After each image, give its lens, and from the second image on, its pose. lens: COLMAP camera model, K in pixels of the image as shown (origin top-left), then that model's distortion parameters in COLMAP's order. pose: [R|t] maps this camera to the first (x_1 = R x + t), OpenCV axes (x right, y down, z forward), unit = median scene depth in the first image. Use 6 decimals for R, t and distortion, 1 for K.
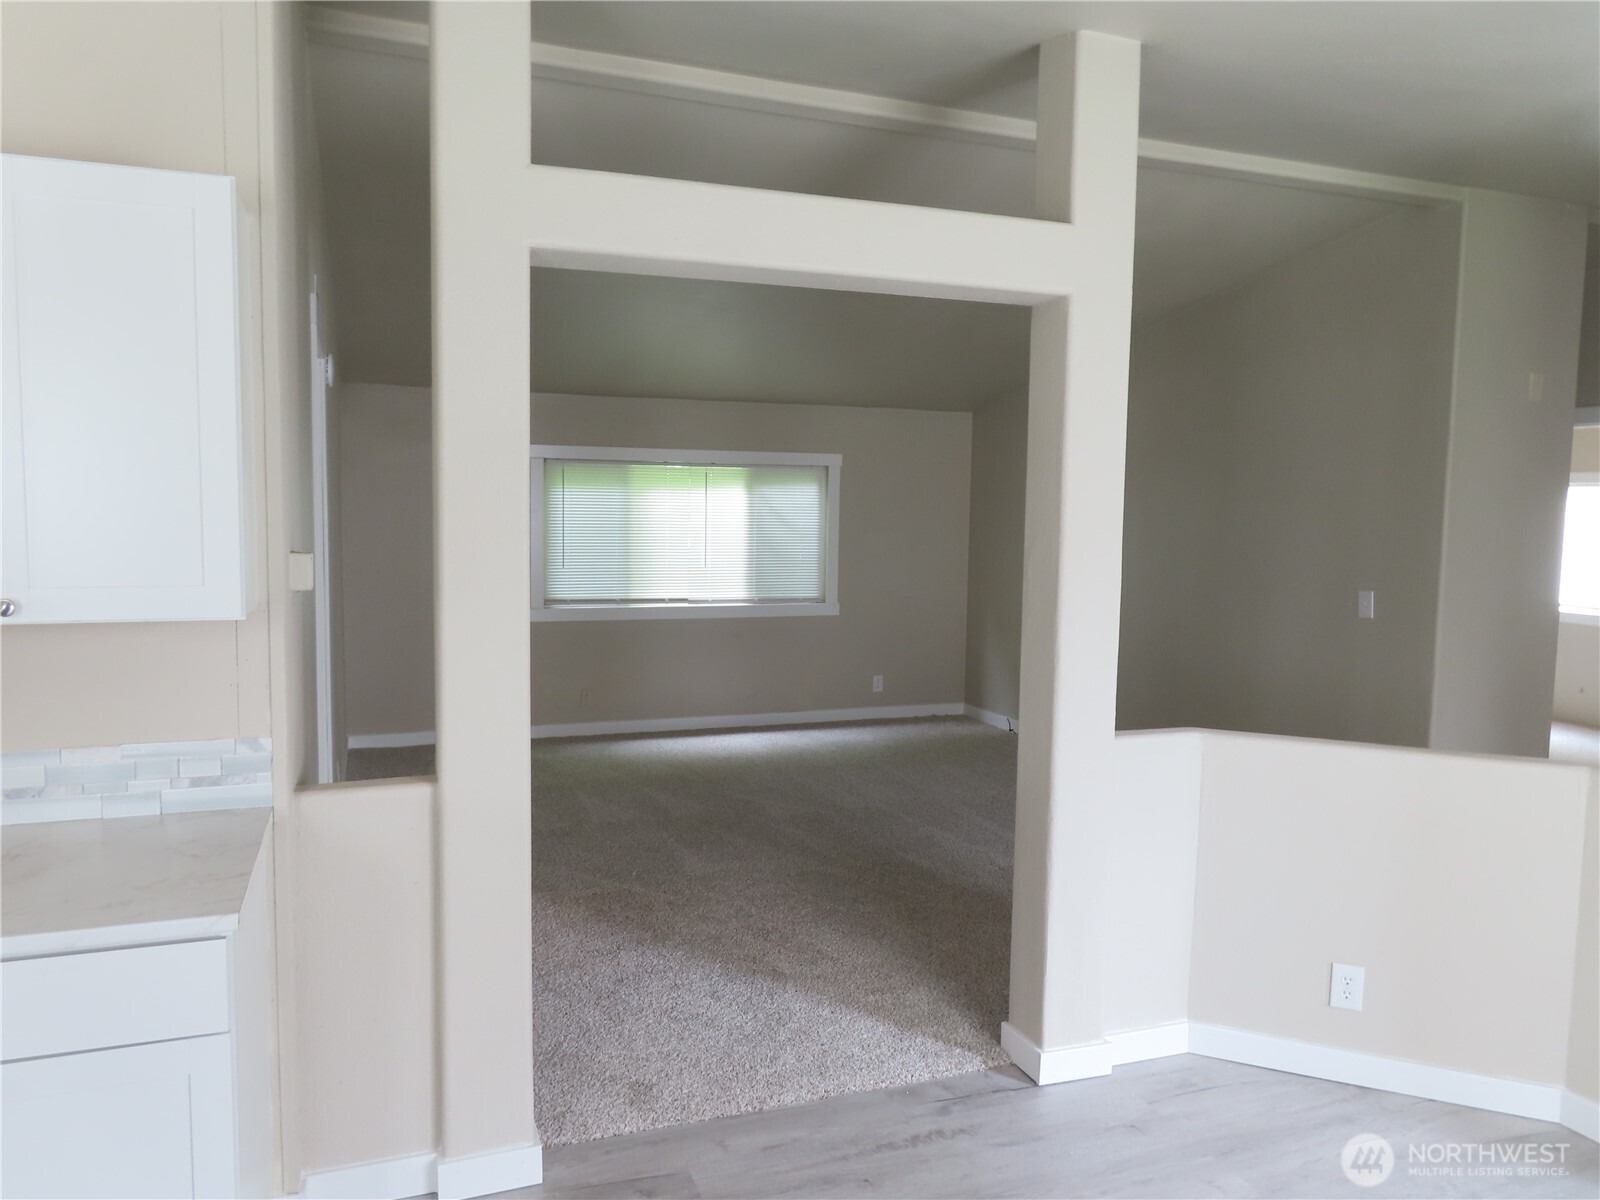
lens RADIAL K [[1145.0, 0, 800.7], [0, 1145.0, 596.2], [0, 0, 1]] dist [-0.010562, 0.005209]
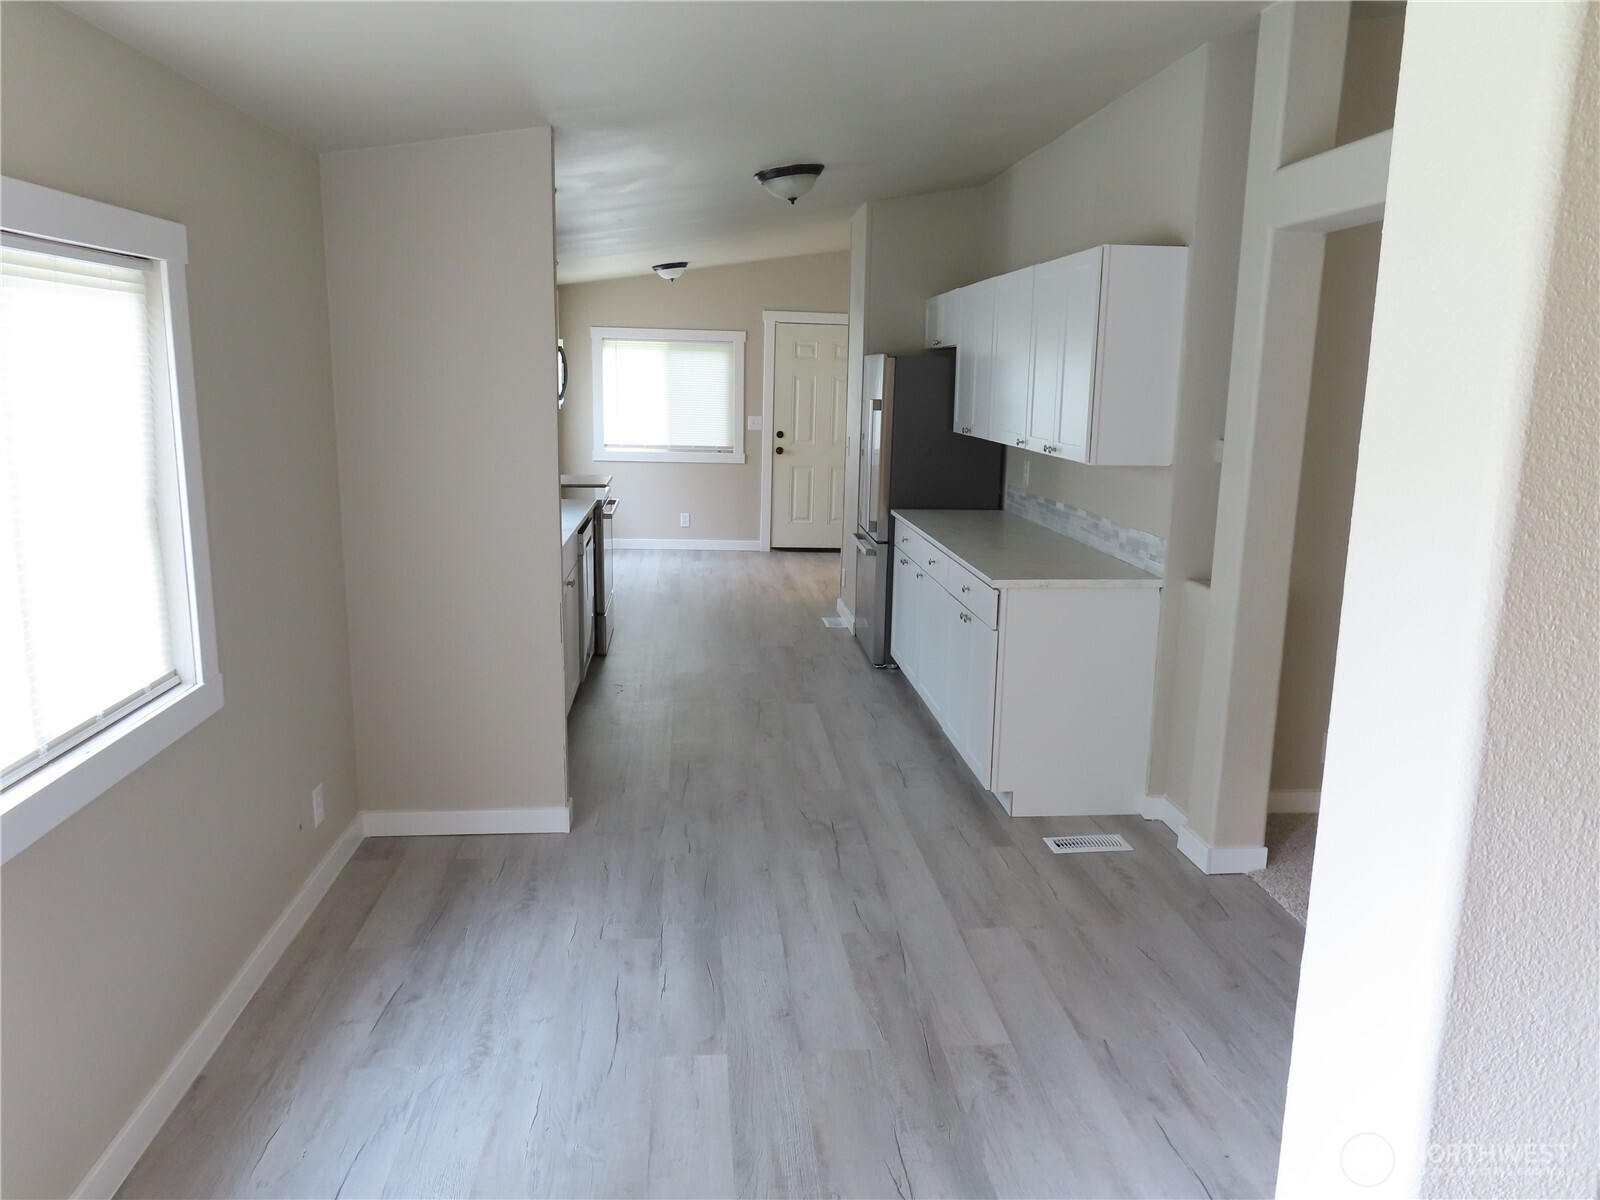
lens RADIAL K [[1146.2, 0, 802.6], [0, 1146.2, 588.8], [0, 0, 1]] dist [-0.007002, 0.000661]
pose [[-0.253988, 0.162043, -0.953537, 1.400130], [-0.095222, 0.976887, 0.191375, -0.091592], [0.962509, 0.139405, -0.232687, 0.876413]]
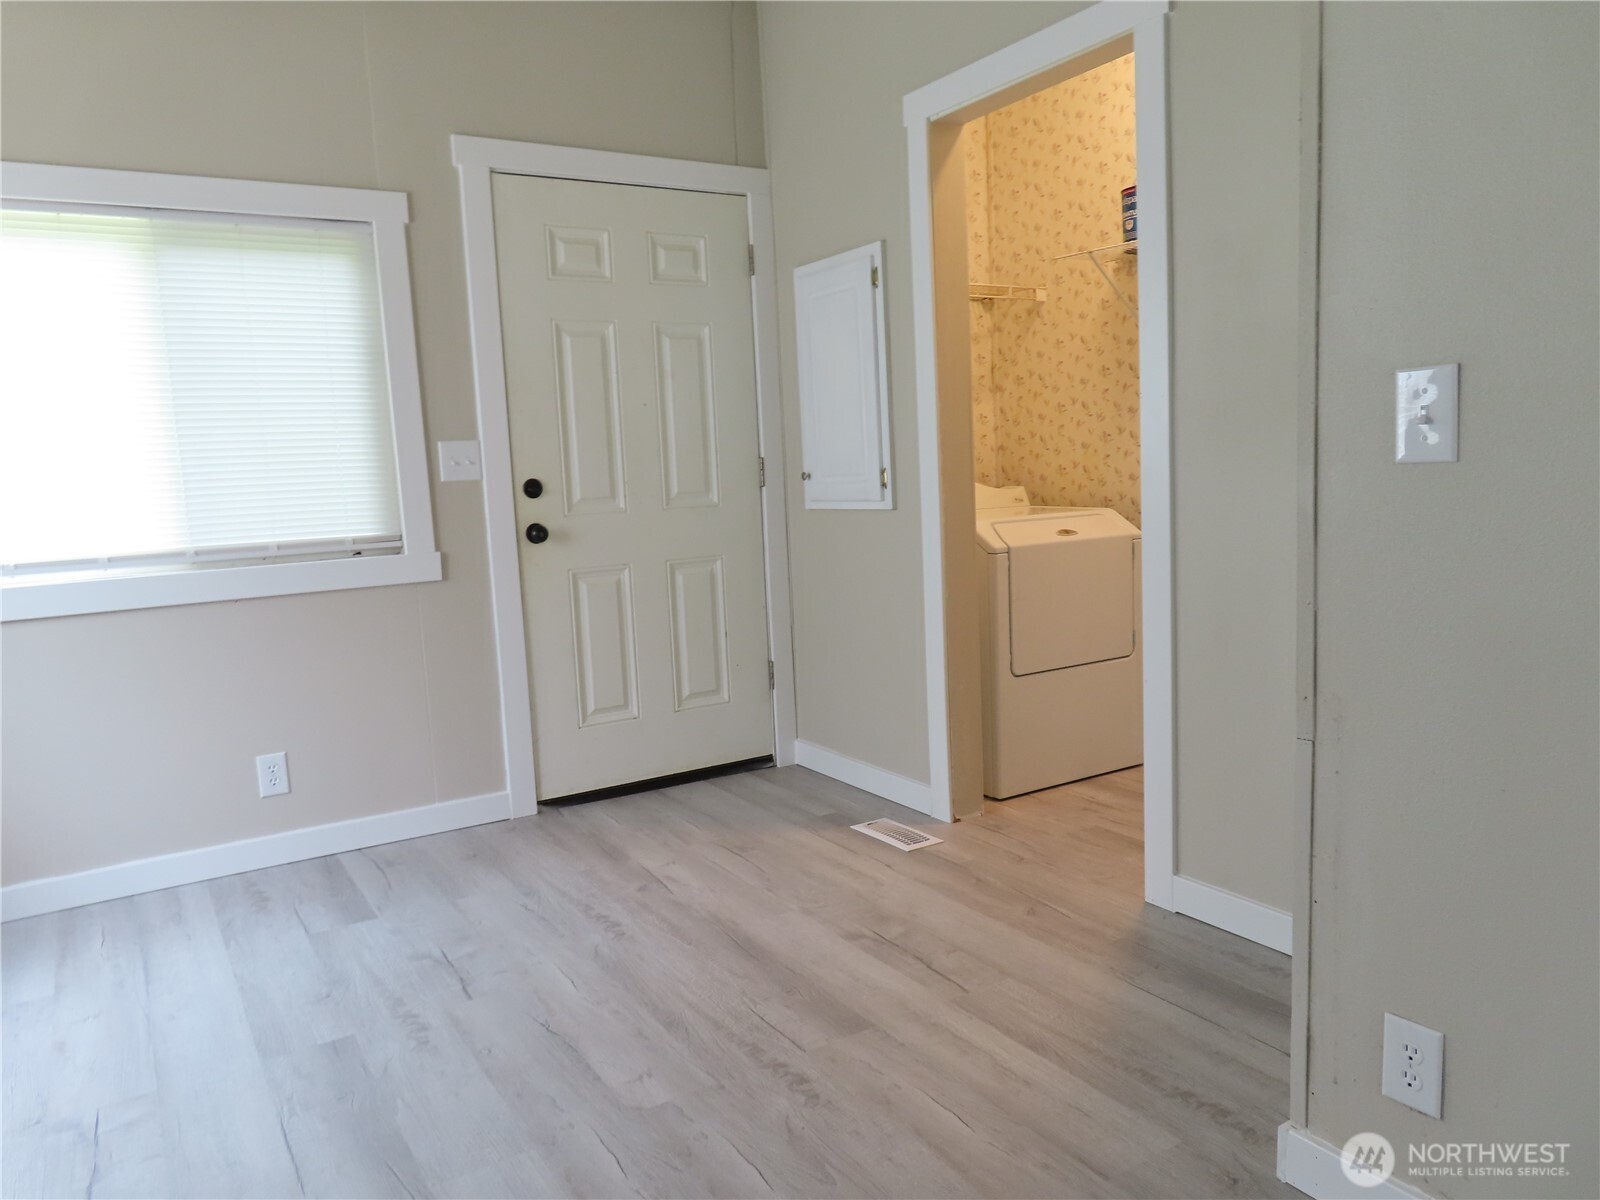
lens RADIAL K [[1145.0, 0, 800.7], [0, 1145.0, 596.2], [0, 0, 1]] dist [-0.010562, 0.005209]
pose [[0.206826, 0.103330, -0.972906, -1.298856], [-0.021944, 0.994647, 0.100974, 0.165221], [0.978132, 0.000466, 0.207987, -0.301317]]
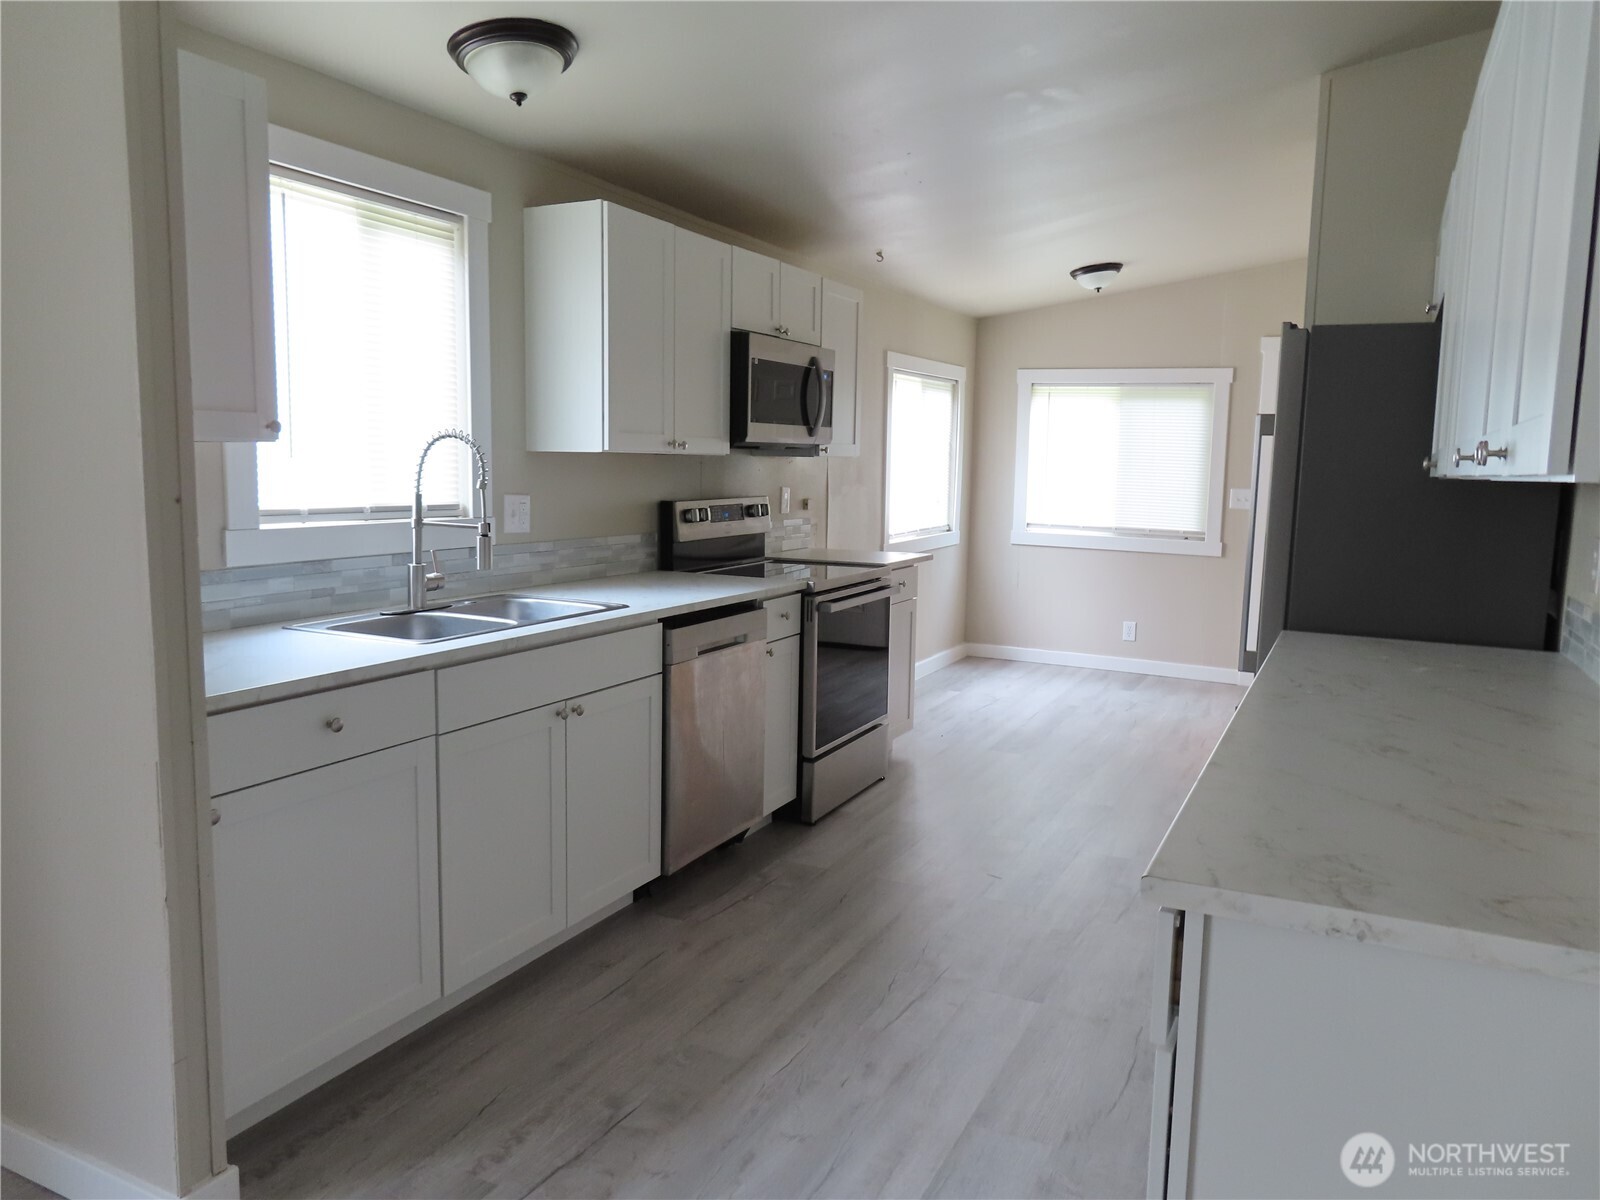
lens RADIAL K [[1153.2, 0, 798.3], [0, 1153.2, 596.2], [0, 0, 1]] dist [-0.009349, 0.009549]
pose [[-0.720892, 0.050159, -0.691230, 0.095316], [-0.084044, 0.983690, 0.159032, 0.014576], [0.687932, 0.172739, -0.704919, 0.978133]]
